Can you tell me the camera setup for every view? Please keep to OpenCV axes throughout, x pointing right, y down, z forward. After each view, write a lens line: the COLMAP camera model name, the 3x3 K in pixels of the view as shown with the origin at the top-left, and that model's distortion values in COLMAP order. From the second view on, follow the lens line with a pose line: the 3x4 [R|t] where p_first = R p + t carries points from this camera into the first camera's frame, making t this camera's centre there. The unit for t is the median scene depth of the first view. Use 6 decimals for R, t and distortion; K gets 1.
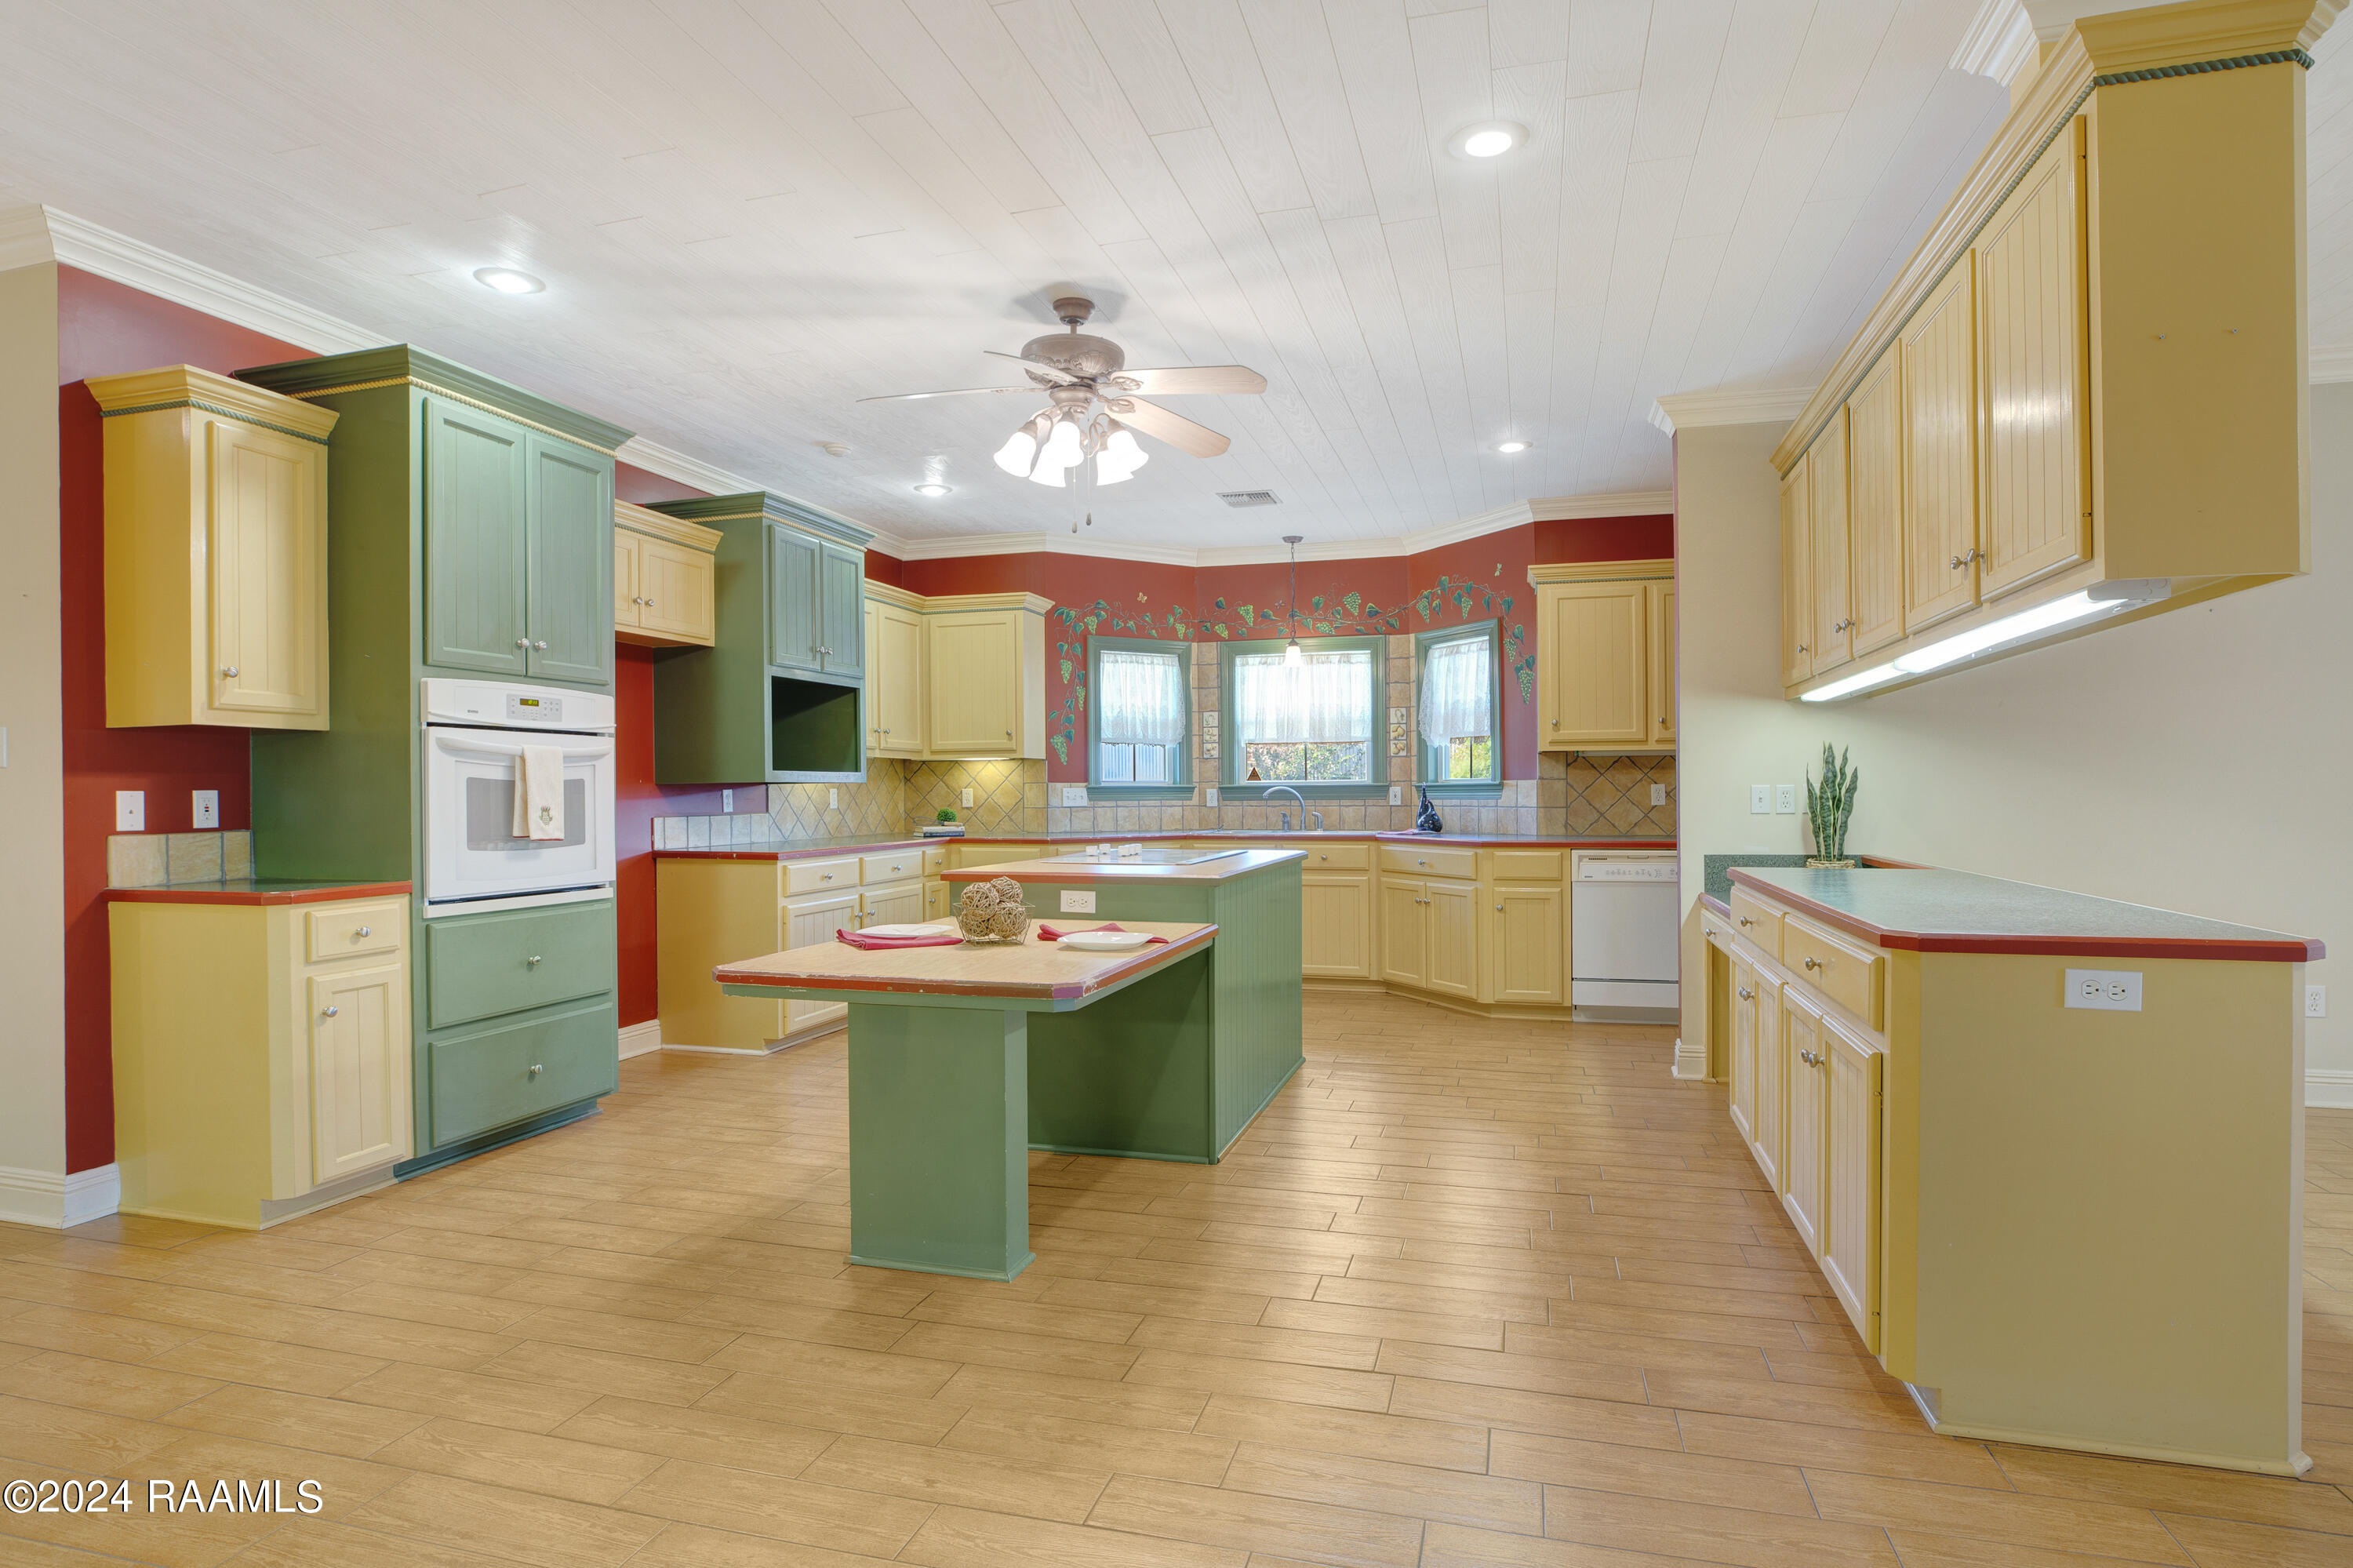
lens RADIAL K [[1212.0, 0, 1202.2], [0, 1212.0, 783.9], [0, 0, 1]] dist [-0.037576, 0.011349]
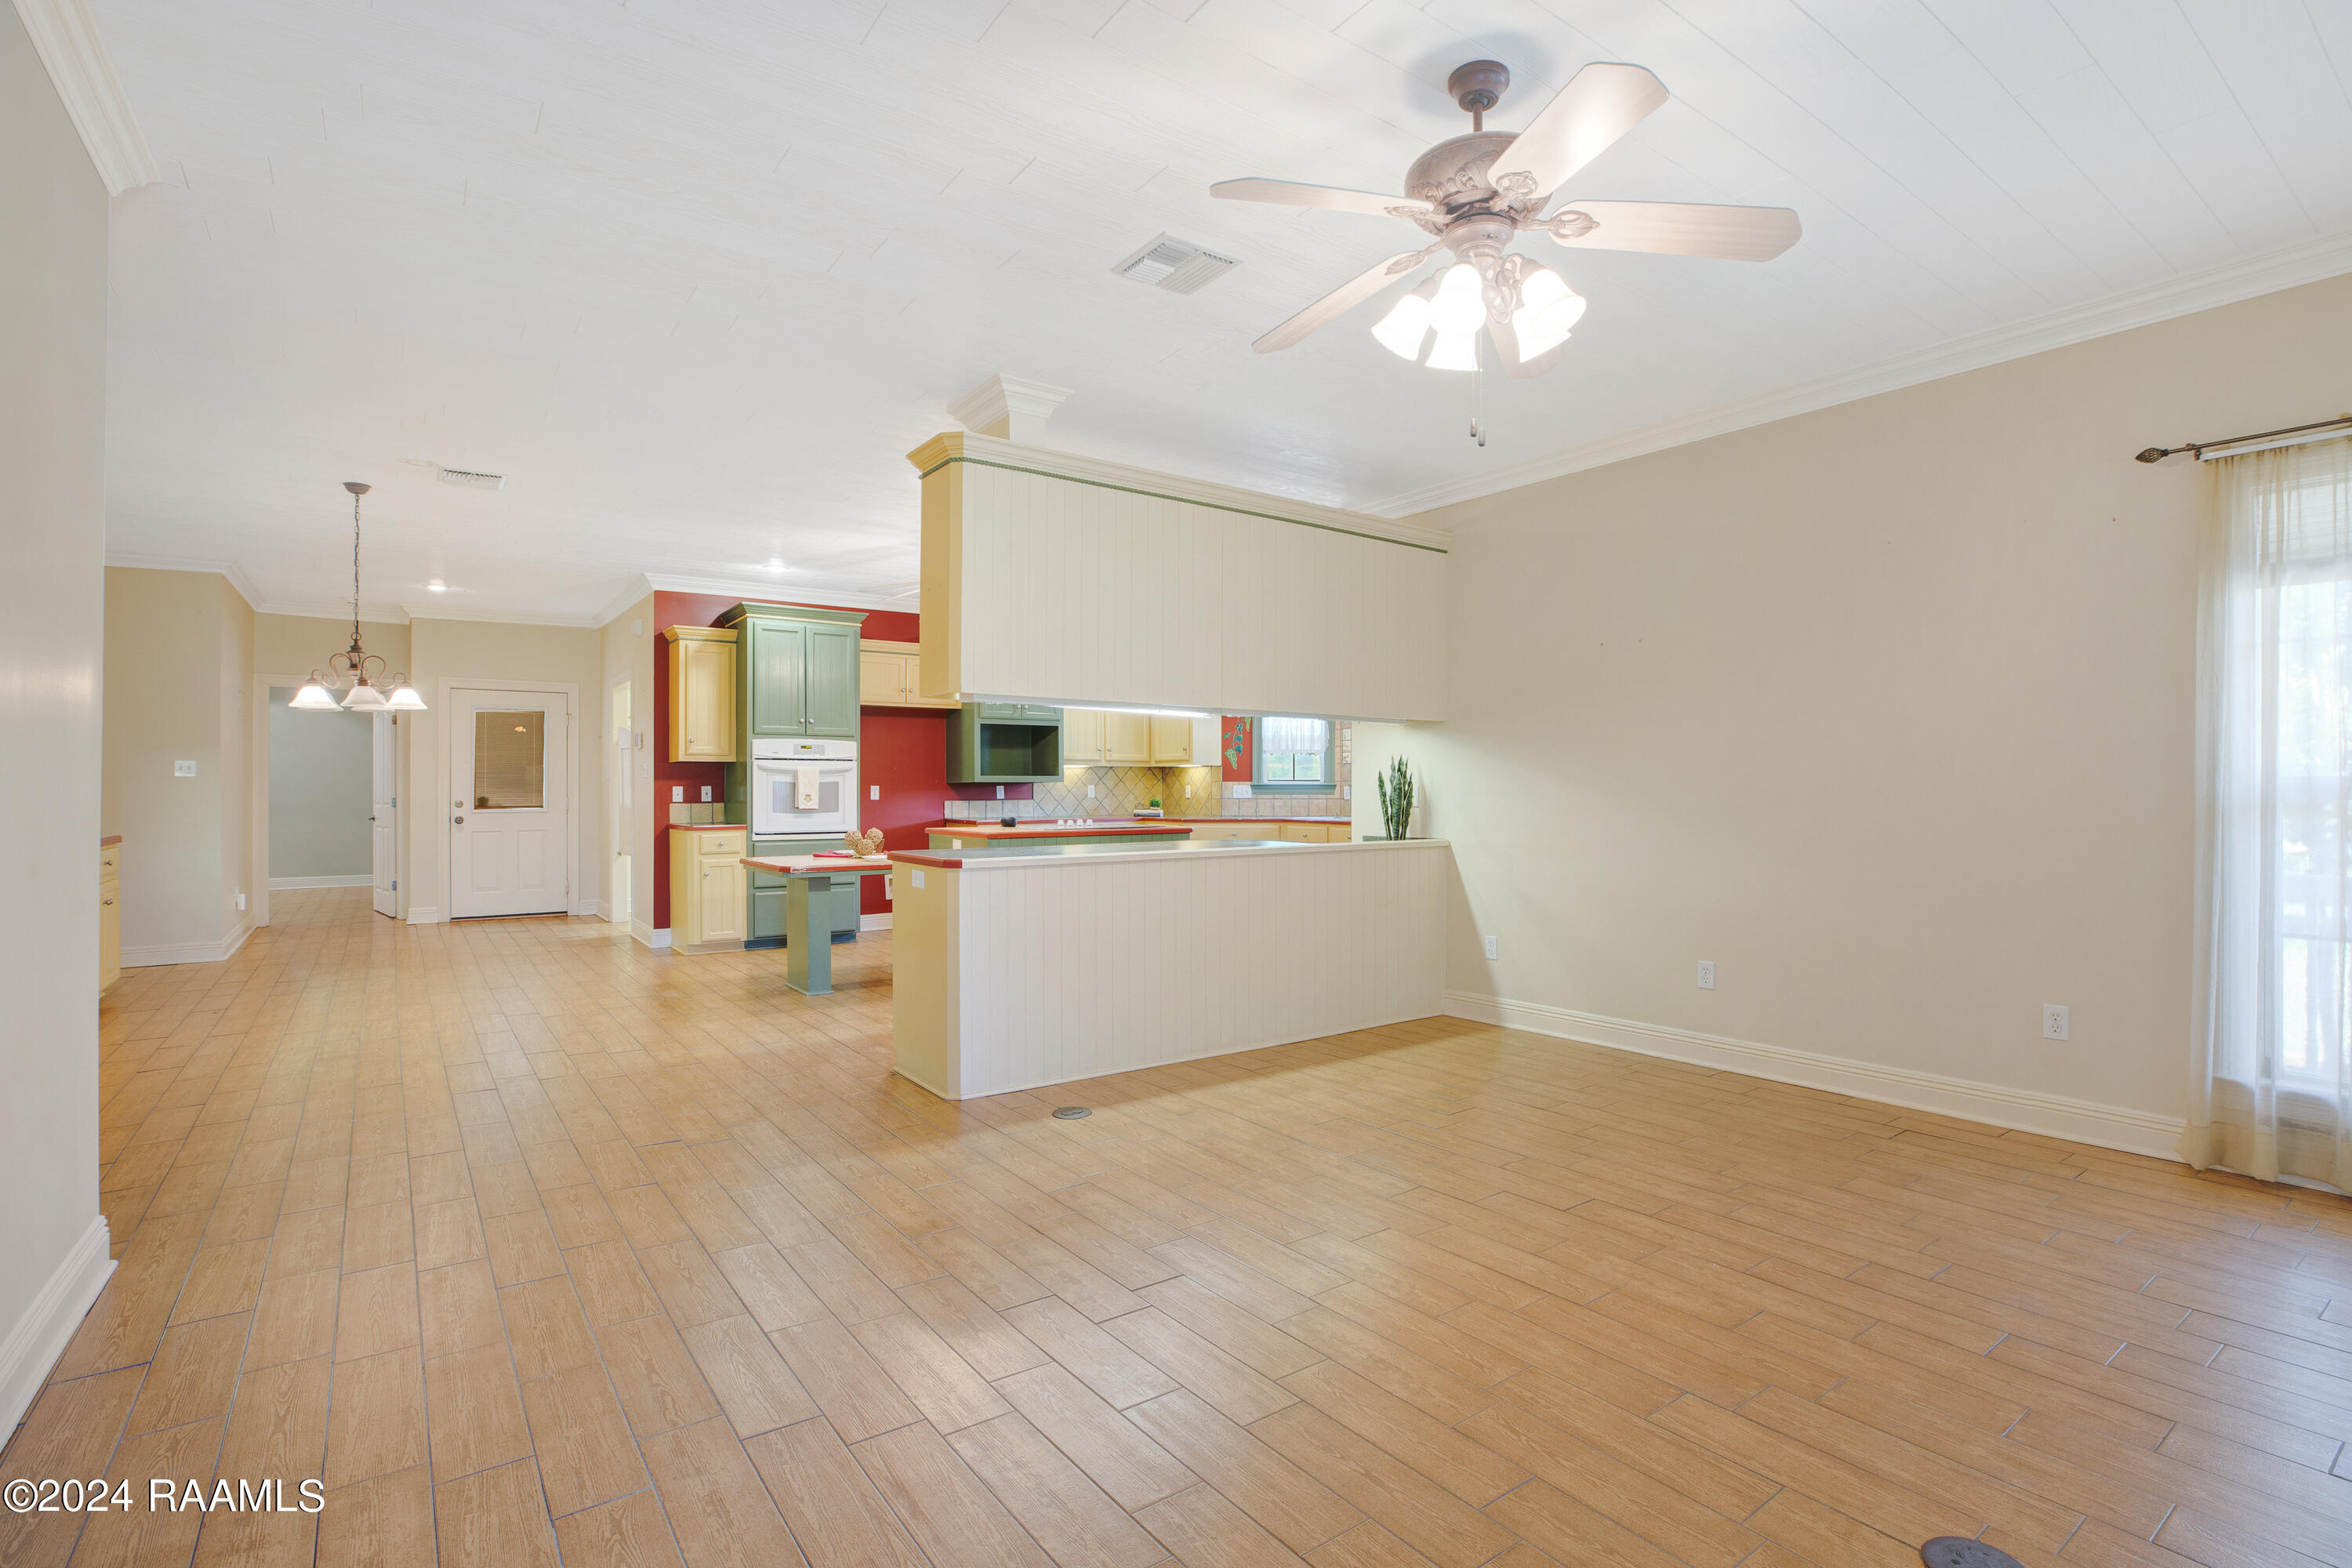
lens RADIAL K [[1135.0, 0, 1162.0], [0, 1135.0, 780.2], [0, 0, 1]] dist [-0.027891, -0.000160]
pose [[0.766706, 0.000099, -0.641998, 0.945559], [0.001157, 0.999998, 0.001535, -0.006694], [0.641997, -0.001920, 0.766704, -0.137064]]
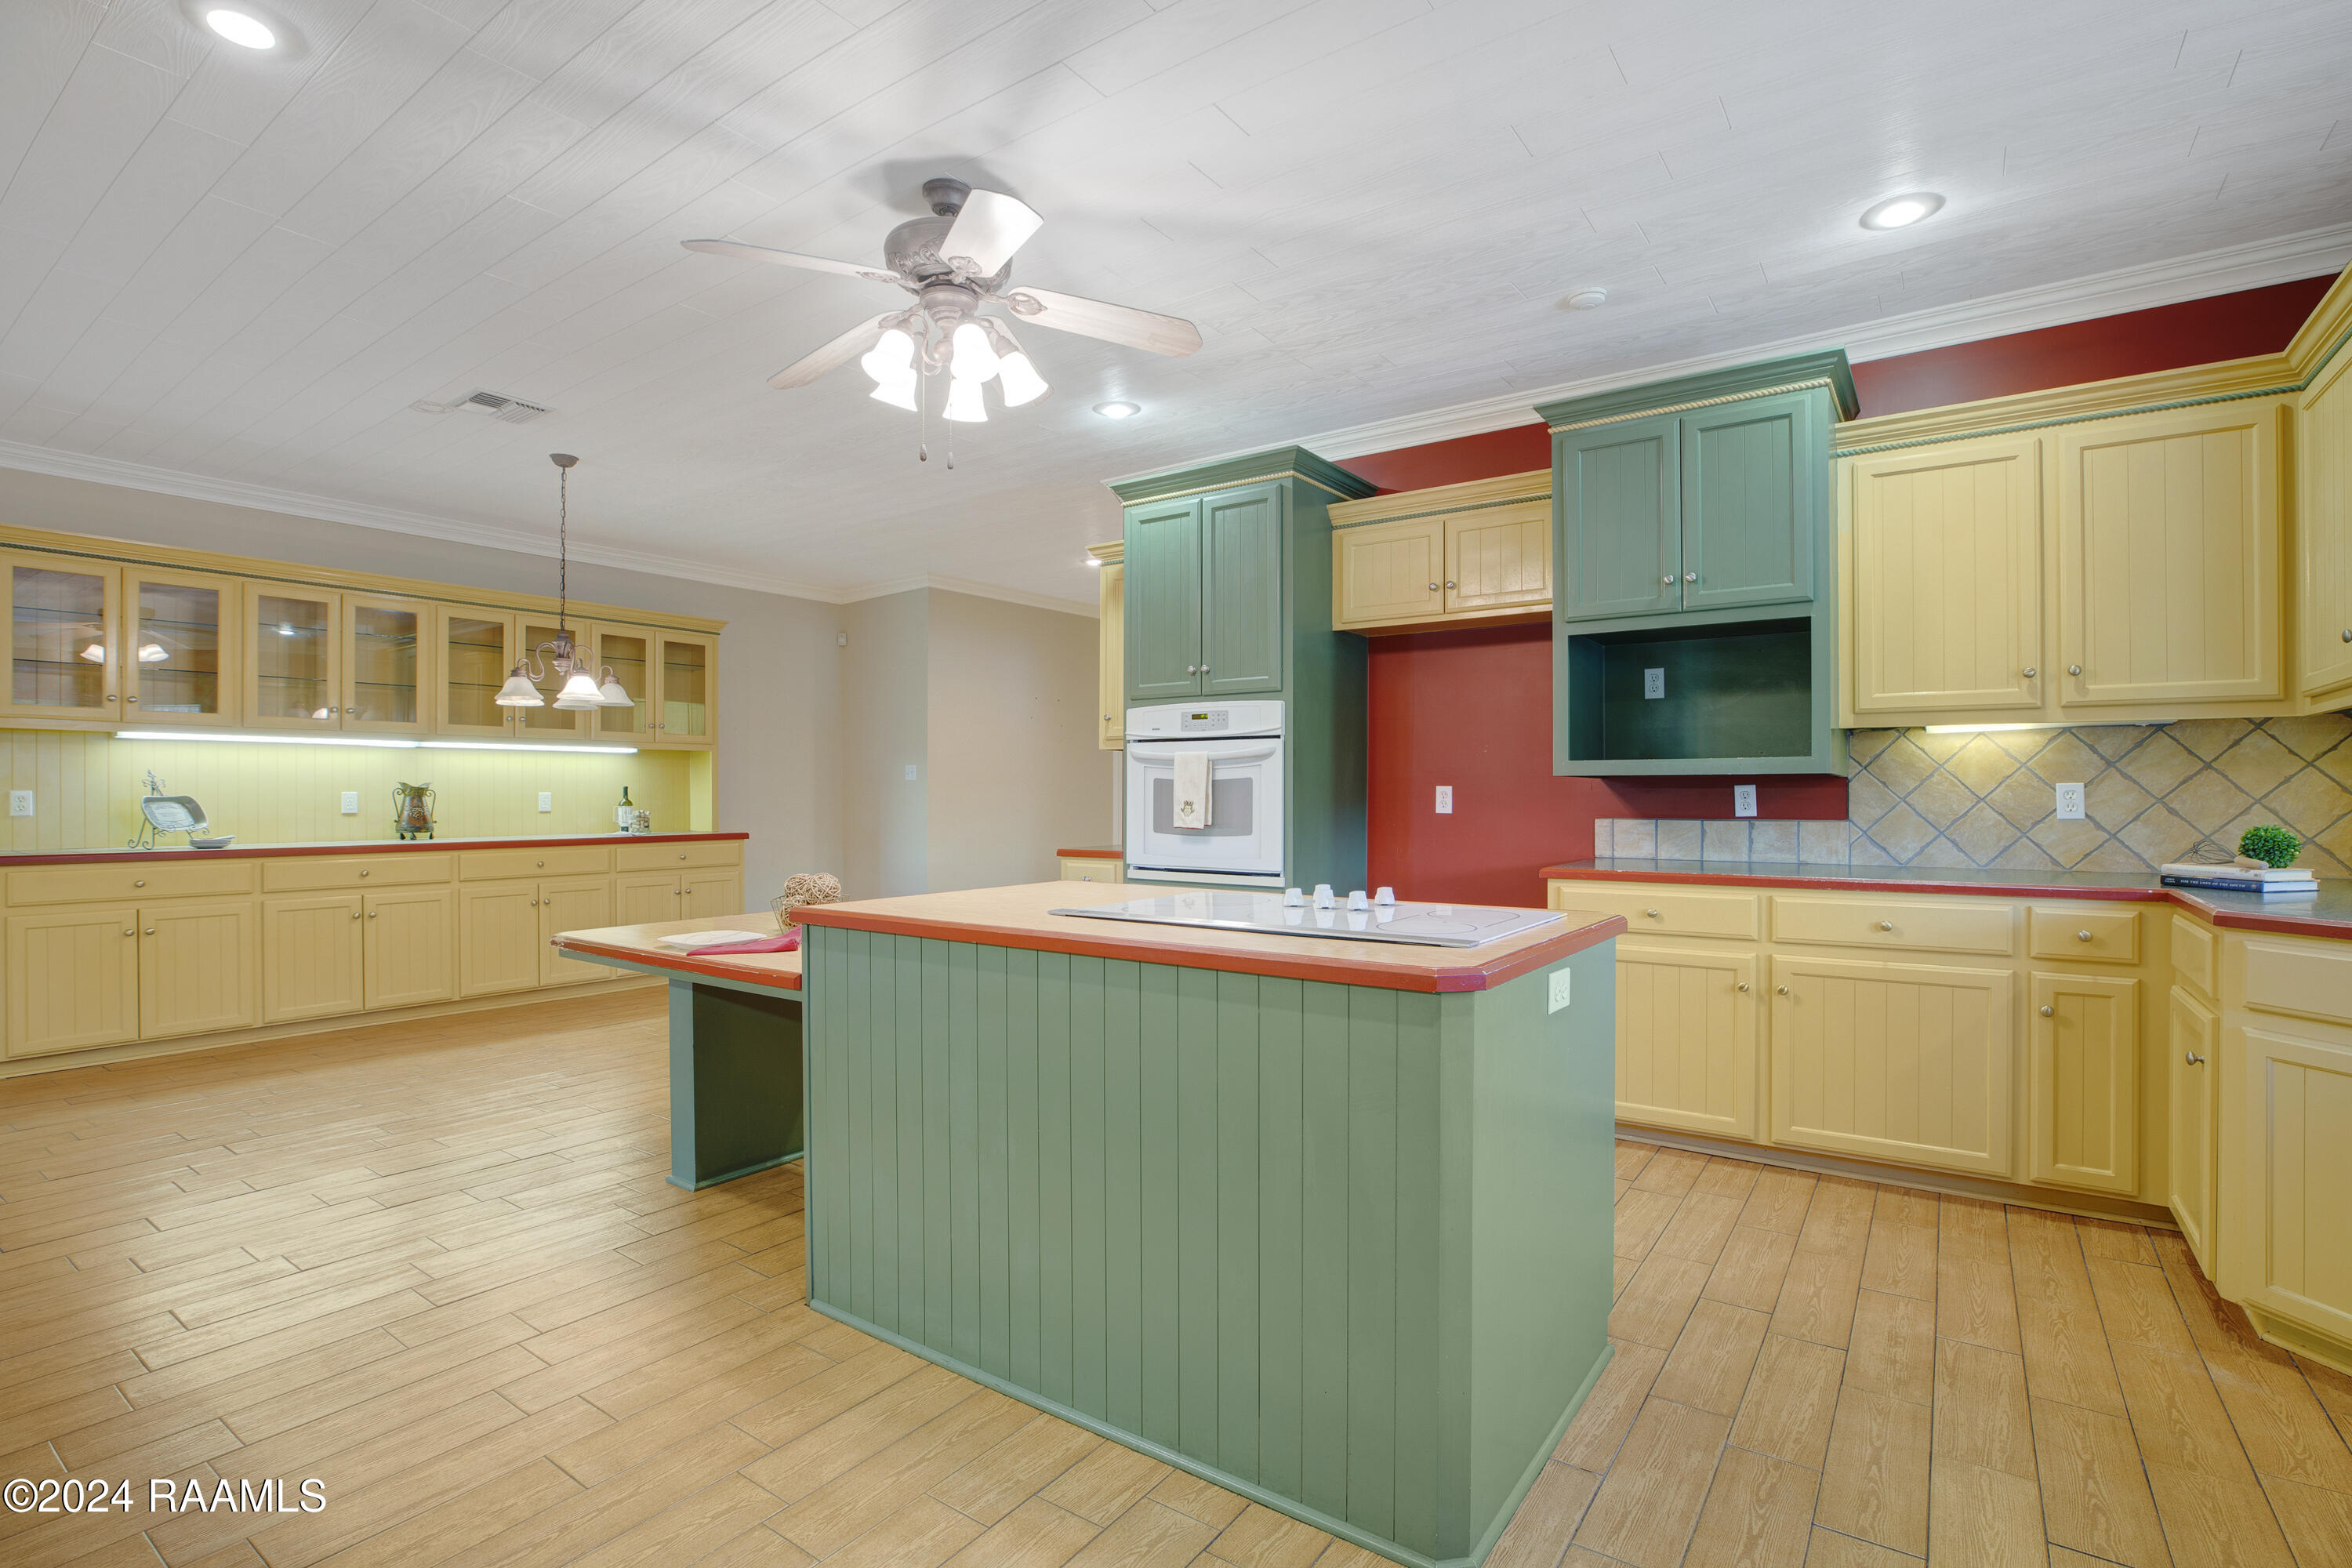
lens RADIAL K [[1135.0, 0, 1172.0], [0, 1135.0, 791.7], [0, 0, 1]] dist [-0.027891, -0.000160]
pose [[-0.358209, 0.005832, -0.933623, 0.394676], [0.007820, 0.999964, 0.003246, 0.003991], [0.933609, -0.006138, -0.358242, 1.015142]]
